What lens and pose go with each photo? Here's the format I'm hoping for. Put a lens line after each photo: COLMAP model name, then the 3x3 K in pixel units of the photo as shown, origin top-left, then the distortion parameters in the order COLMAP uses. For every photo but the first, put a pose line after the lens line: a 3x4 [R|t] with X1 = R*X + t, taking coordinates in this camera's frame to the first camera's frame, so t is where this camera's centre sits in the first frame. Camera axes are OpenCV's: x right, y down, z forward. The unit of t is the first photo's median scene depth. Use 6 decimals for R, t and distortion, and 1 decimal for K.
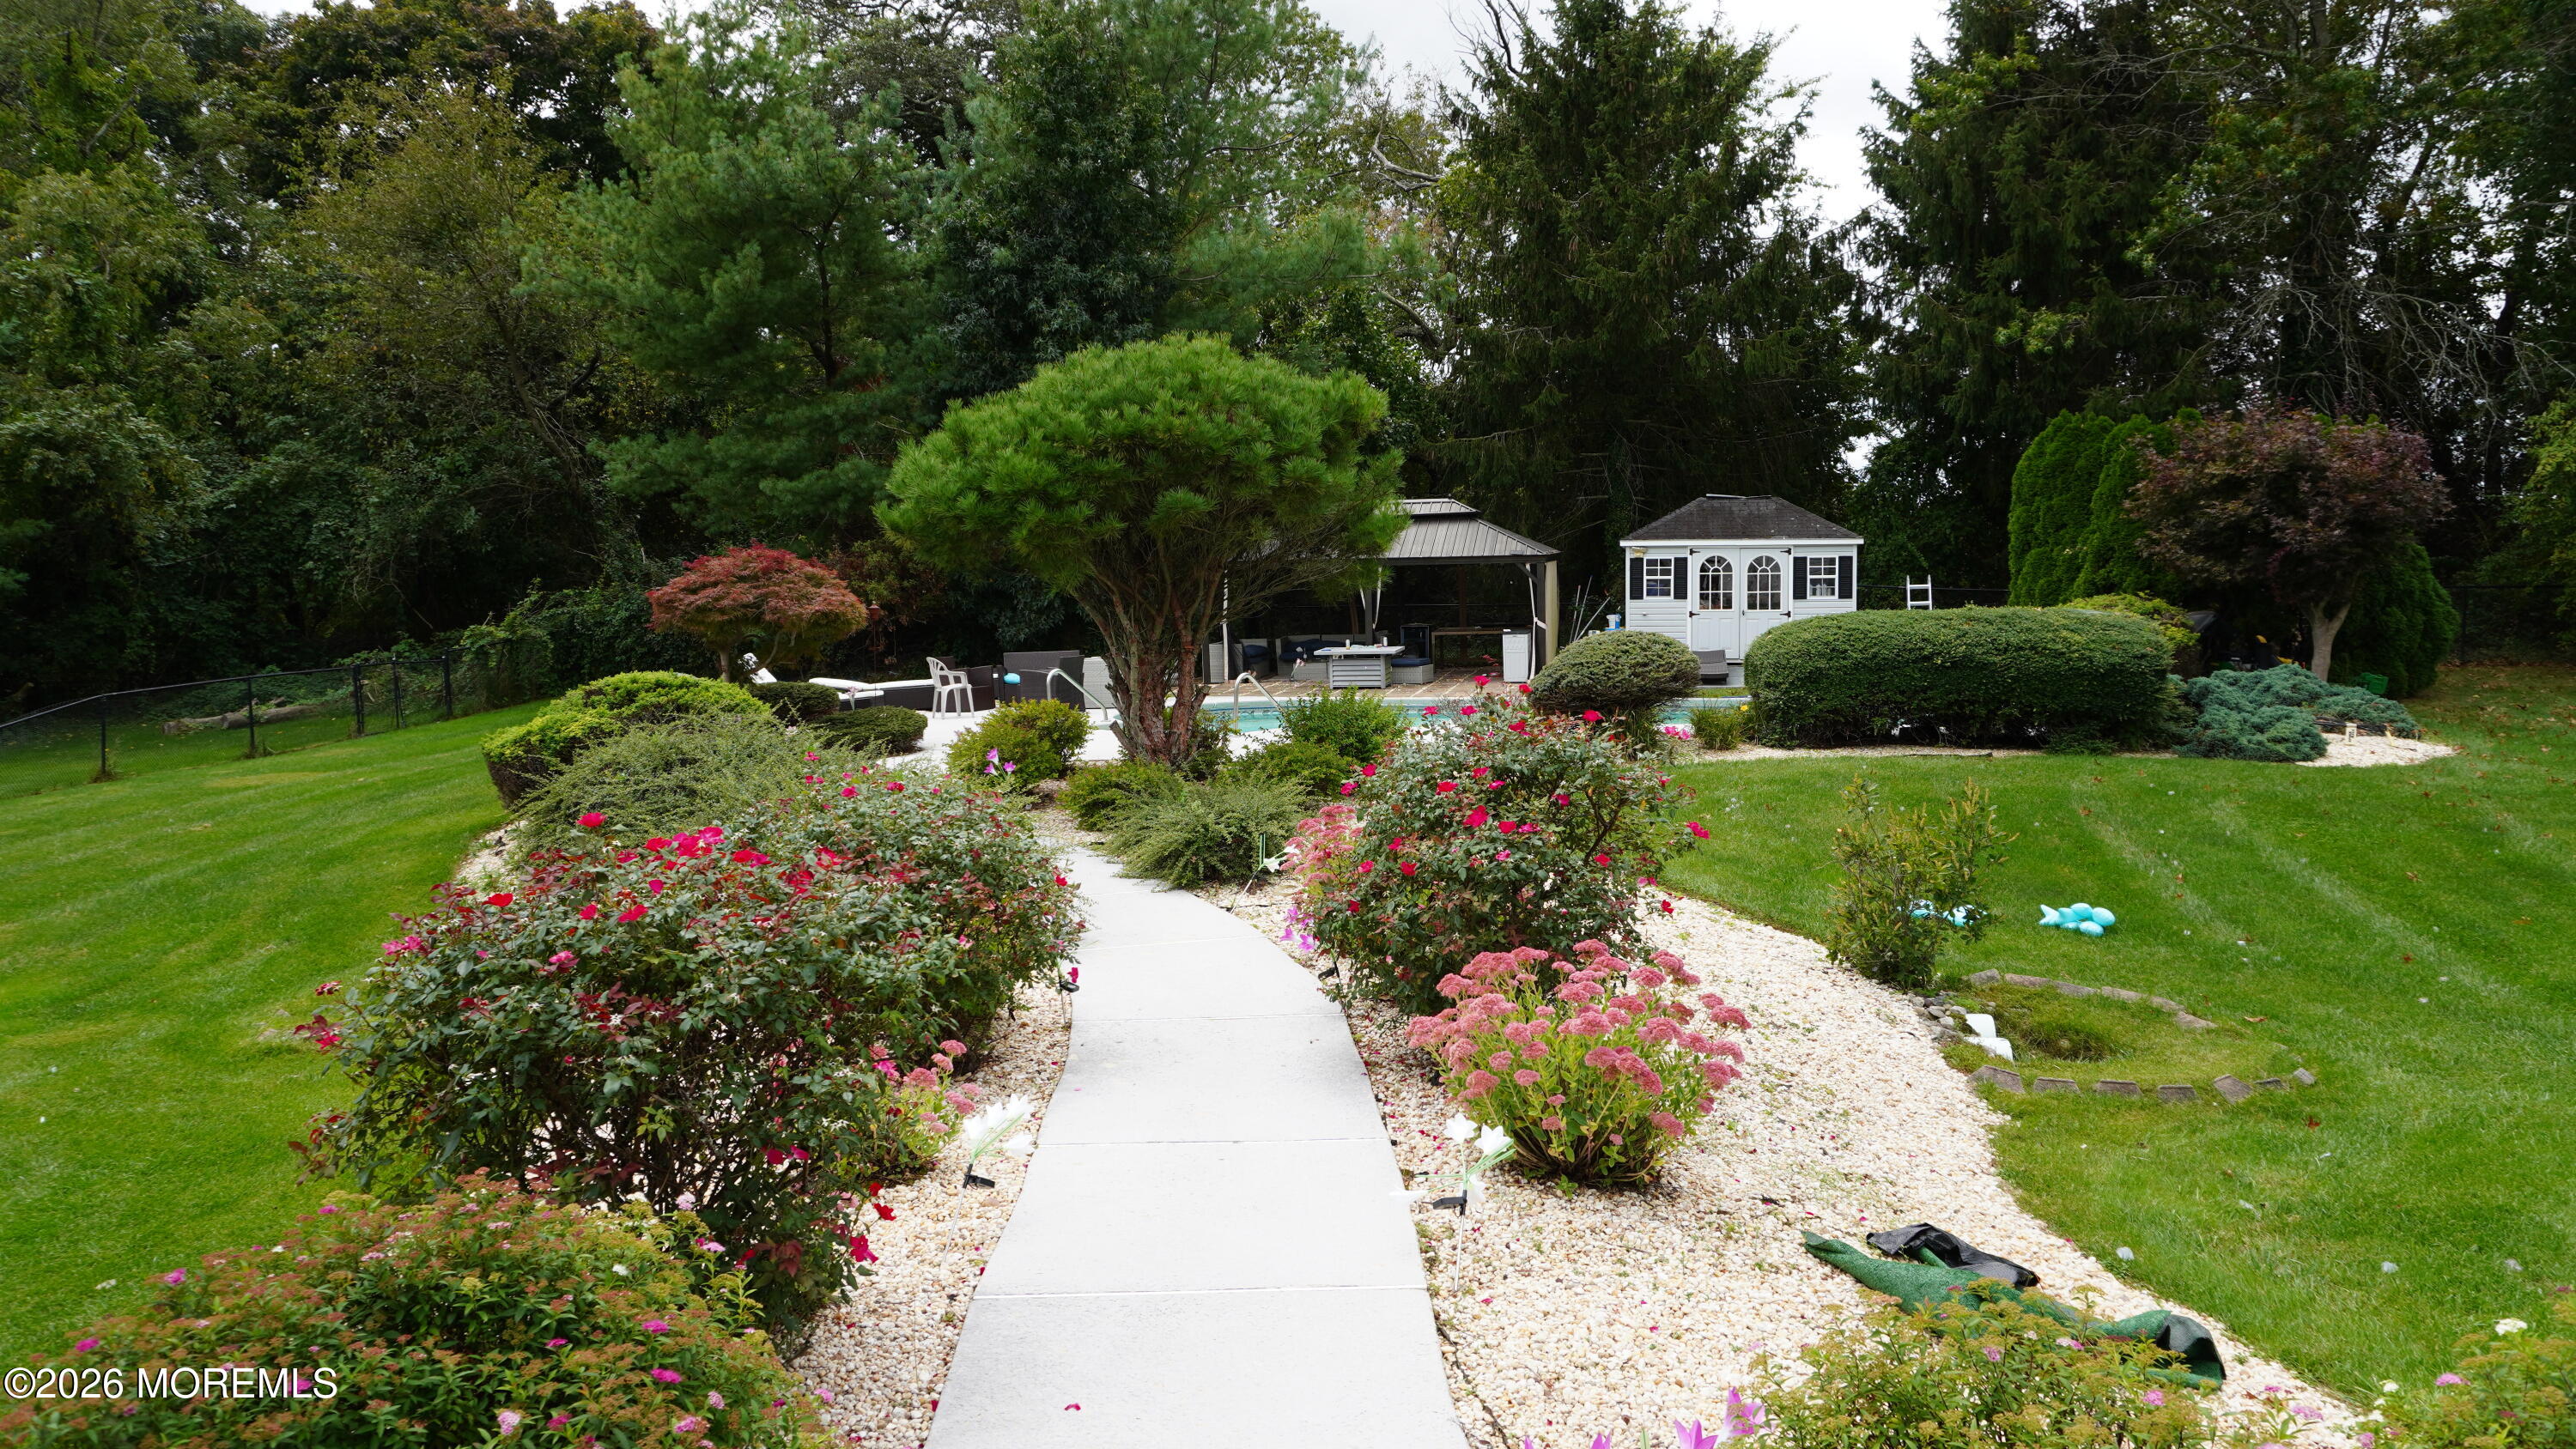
lens RADIAL K [[1713.6, 0, 1296.5], [0, 1713.6, 717.8], [0, 0, 1]] dist [-0.056340, 0.041613]
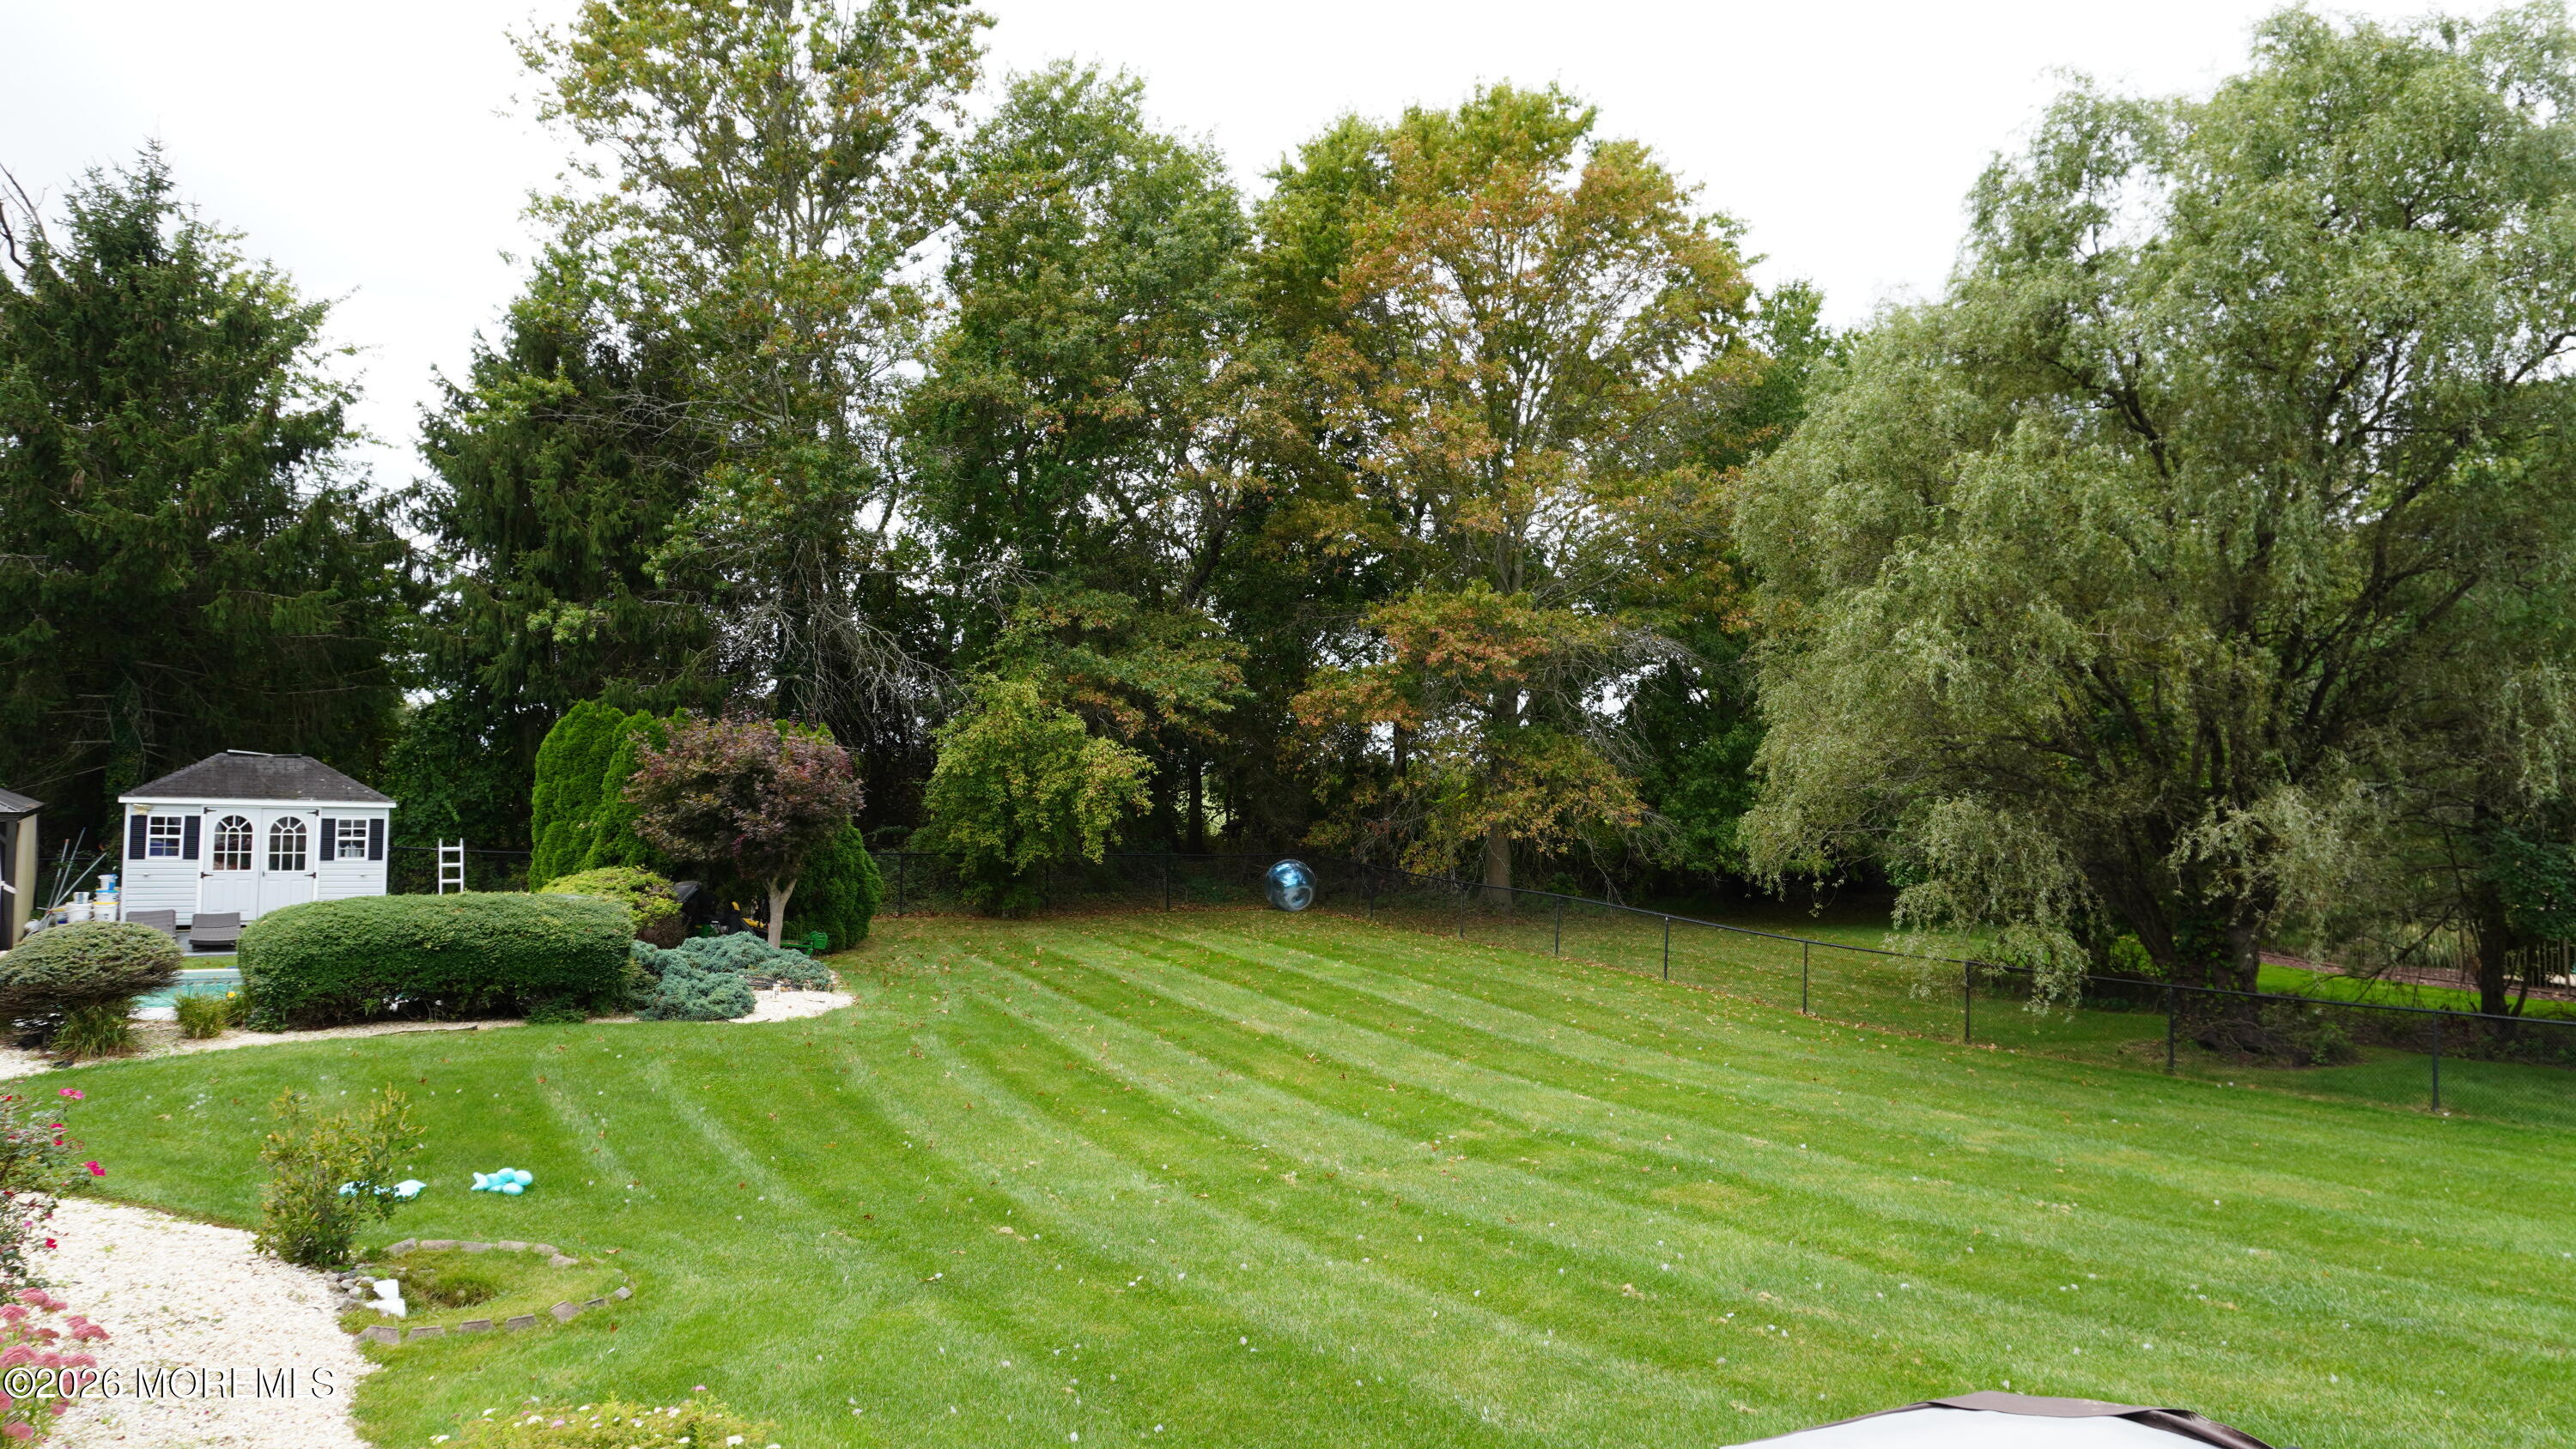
lens RADIAL K [[1713.6, 0, 1304.0], [0, 1713.6, 713.2], [0, 0, 1]] dist [-0.056340, 0.041613]
pose [[0.708397, 0.059876, 0.703270, -0.003966], [0.030984, 0.992797, -0.115737, -0.030495], [-0.705134, 0.103777, 0.701439, -0.156556]]
